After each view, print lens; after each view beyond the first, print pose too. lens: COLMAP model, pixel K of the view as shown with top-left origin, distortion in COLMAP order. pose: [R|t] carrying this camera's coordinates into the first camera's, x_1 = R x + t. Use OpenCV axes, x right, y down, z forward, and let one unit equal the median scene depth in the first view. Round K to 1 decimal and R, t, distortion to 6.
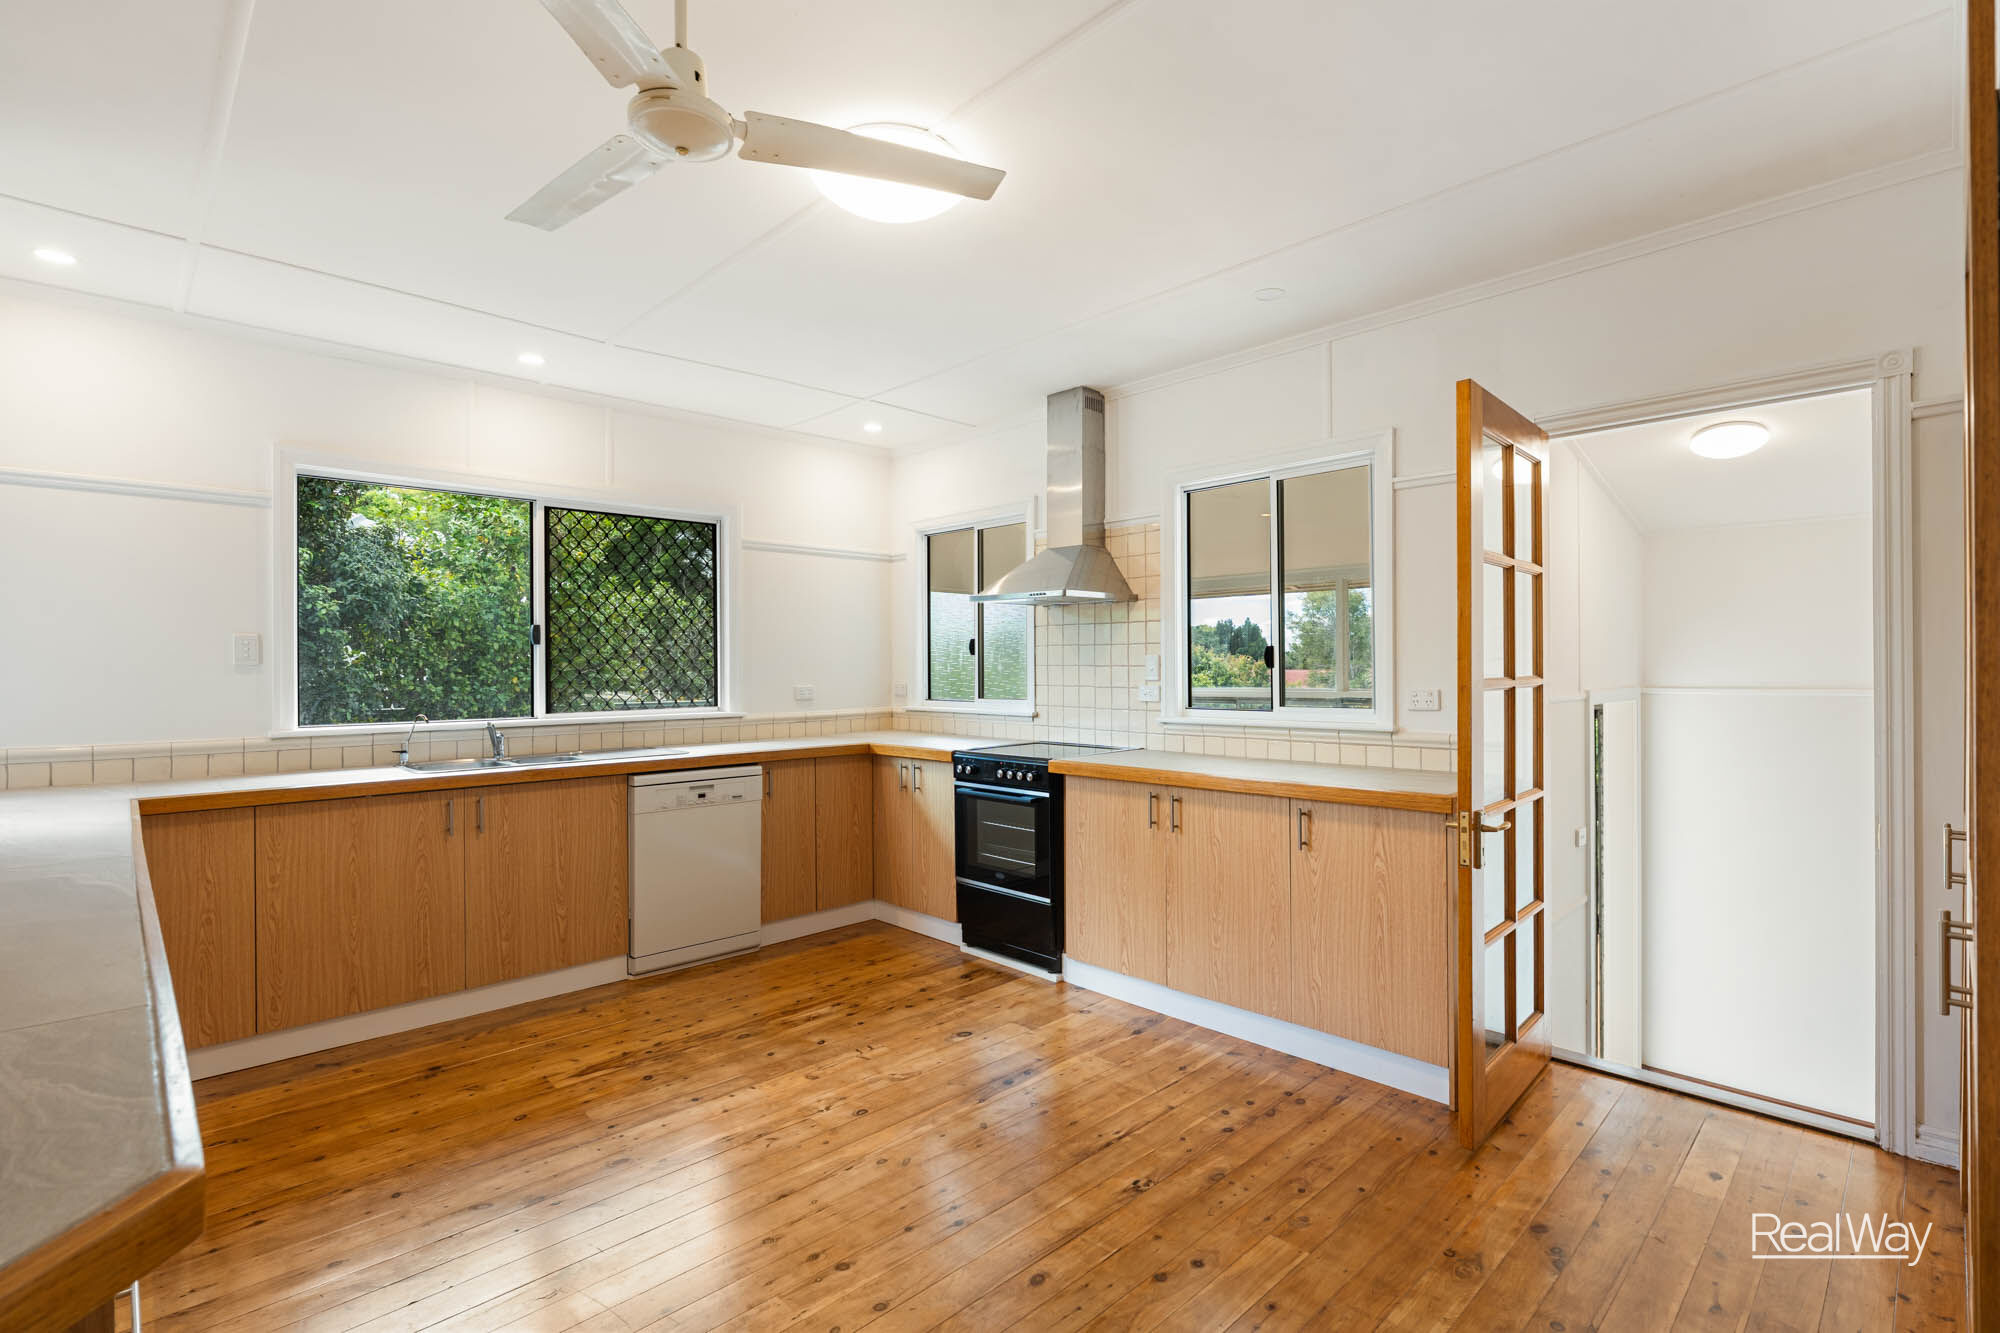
lens RADIAL K [[926.9, 0, 999.7], [0, 926.9, 666.7], [0, 0, 1]] dist [0.001767, 0.000230]
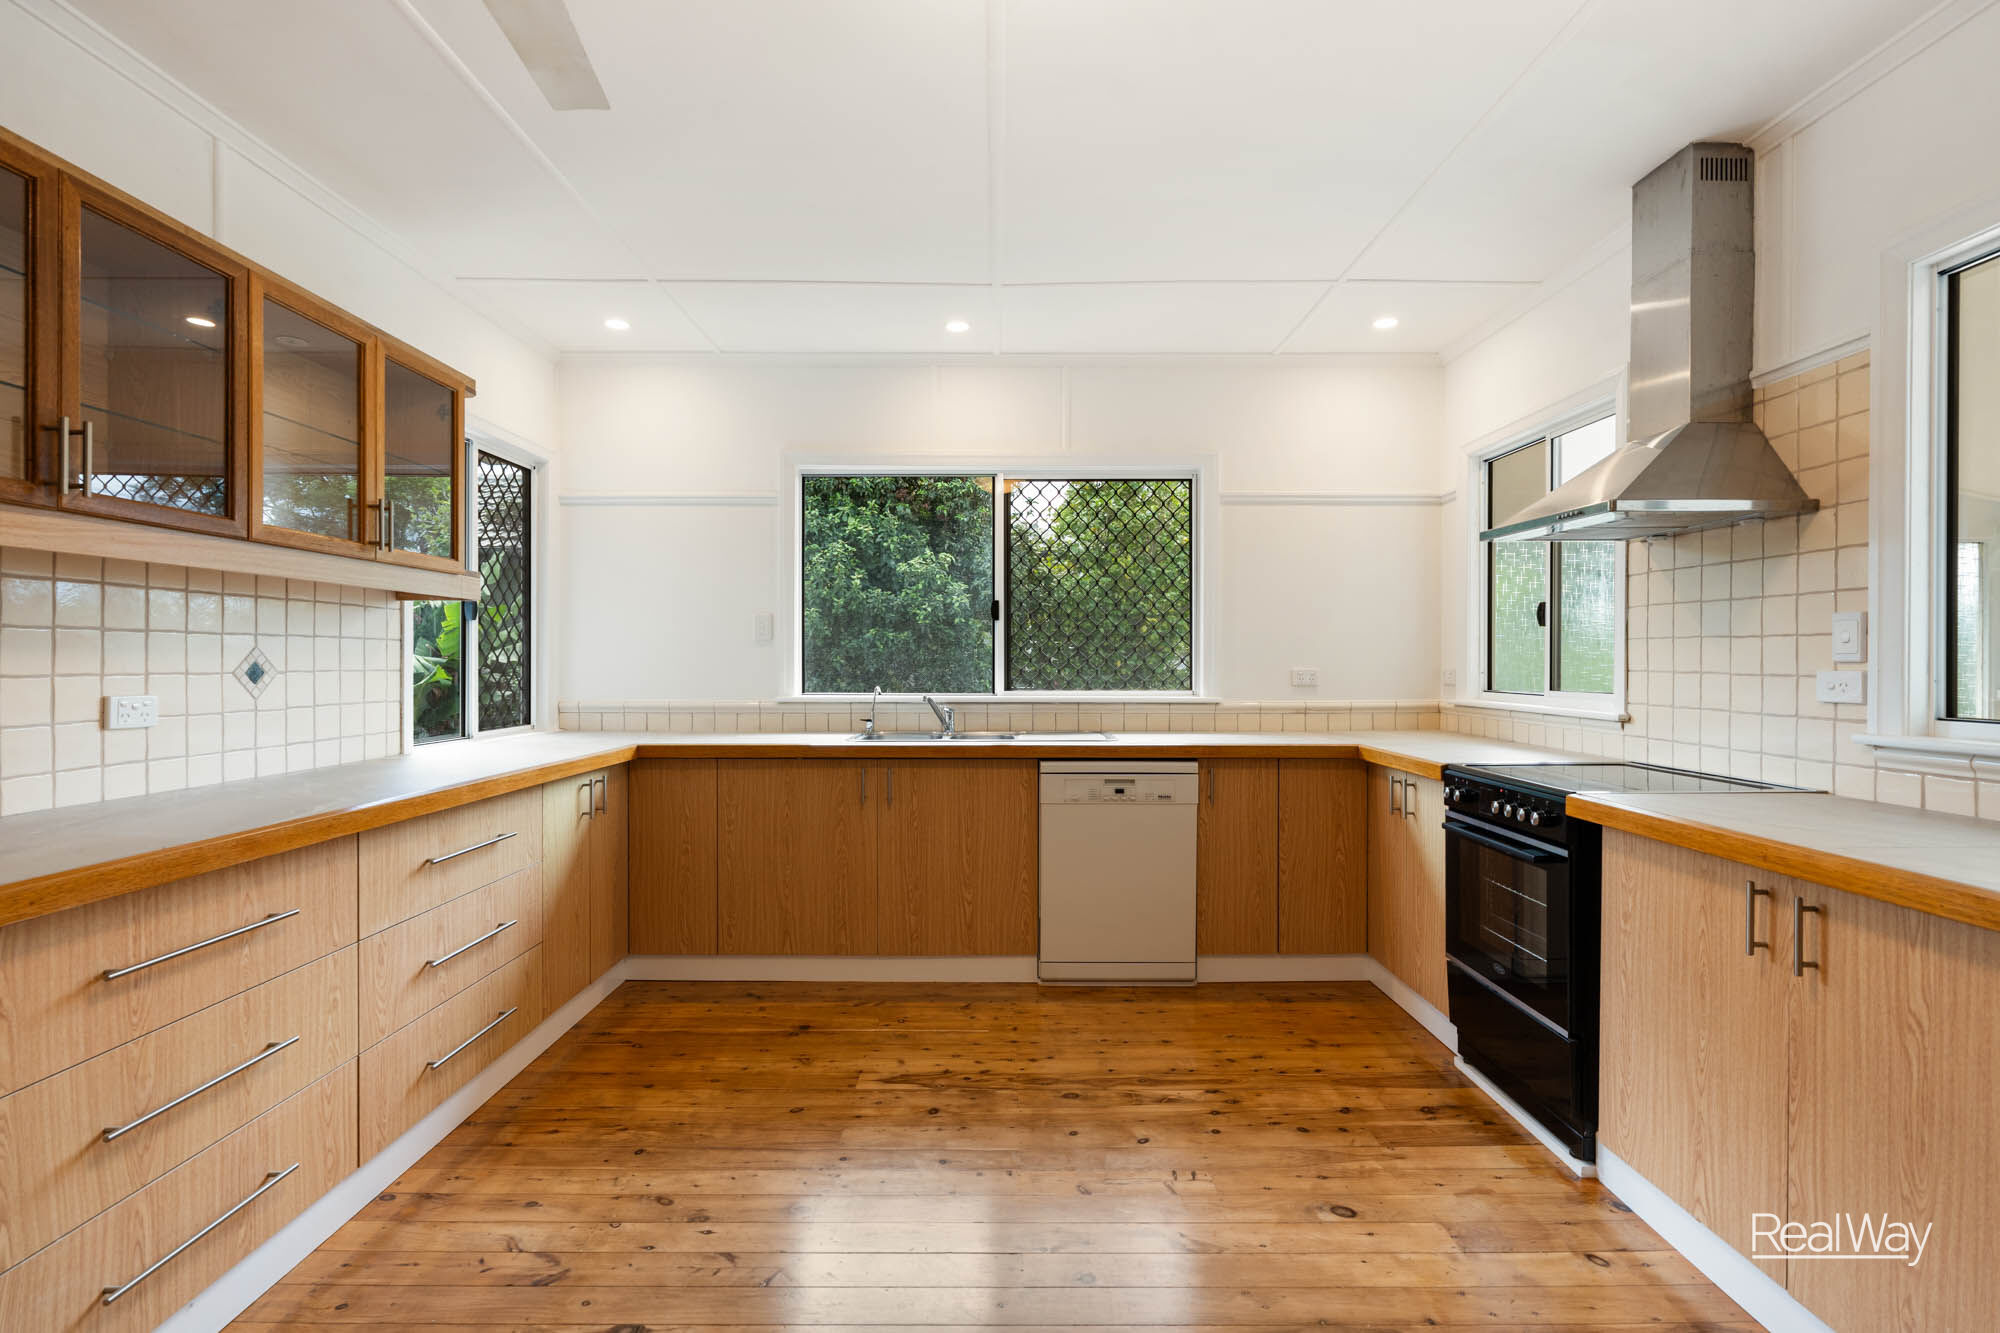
lens RADIAL K [[898.1, 0, 997.8], [0, 898.1, 664.0], [0, 0, 1]] dist [-0.002664, 0.001608]
pose [[0.720942, 0.010015, -0.692923, 0.183509], [-0.005713, 0.999947, 0.008509, 0.015607], [0.692972, -0.002176, 0.720961, 0.340435]]
